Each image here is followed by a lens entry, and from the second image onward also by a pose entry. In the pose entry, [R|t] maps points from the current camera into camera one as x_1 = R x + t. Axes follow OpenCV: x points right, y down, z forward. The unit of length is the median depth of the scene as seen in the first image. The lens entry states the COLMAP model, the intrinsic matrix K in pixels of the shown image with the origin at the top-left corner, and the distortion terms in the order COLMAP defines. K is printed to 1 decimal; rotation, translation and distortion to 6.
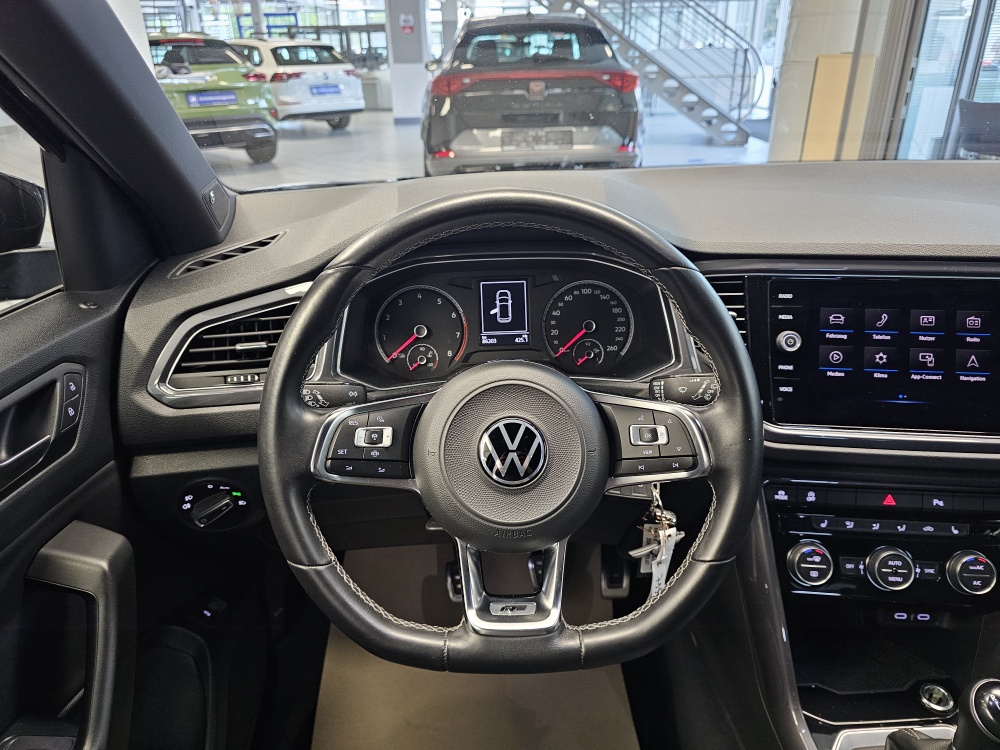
lens RADIAL K [[684.3, 0, 509.3], [0, 684.3, 369.3], [0, 0, 1]] dist [0.043522, -0.053041]
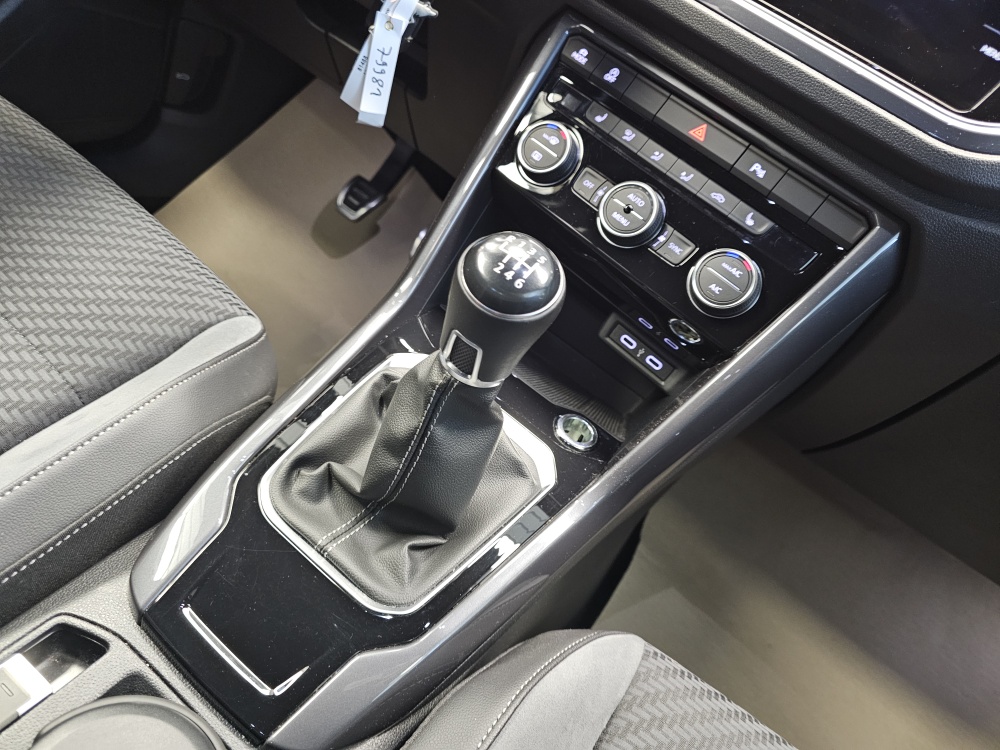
lens RADIAL K [[684.3, 0, 490.5], [0, 684.3, 378.7], [0, 0, 1]] dist [0.043522, -0.053041]
pose [[0.743503, 0.618553, -0.254155, 0.722780], [-0.591403, 0.785598, 0.181873, 0.375222], [0.312162, 0.015085, 0.949909, 0.334567]]
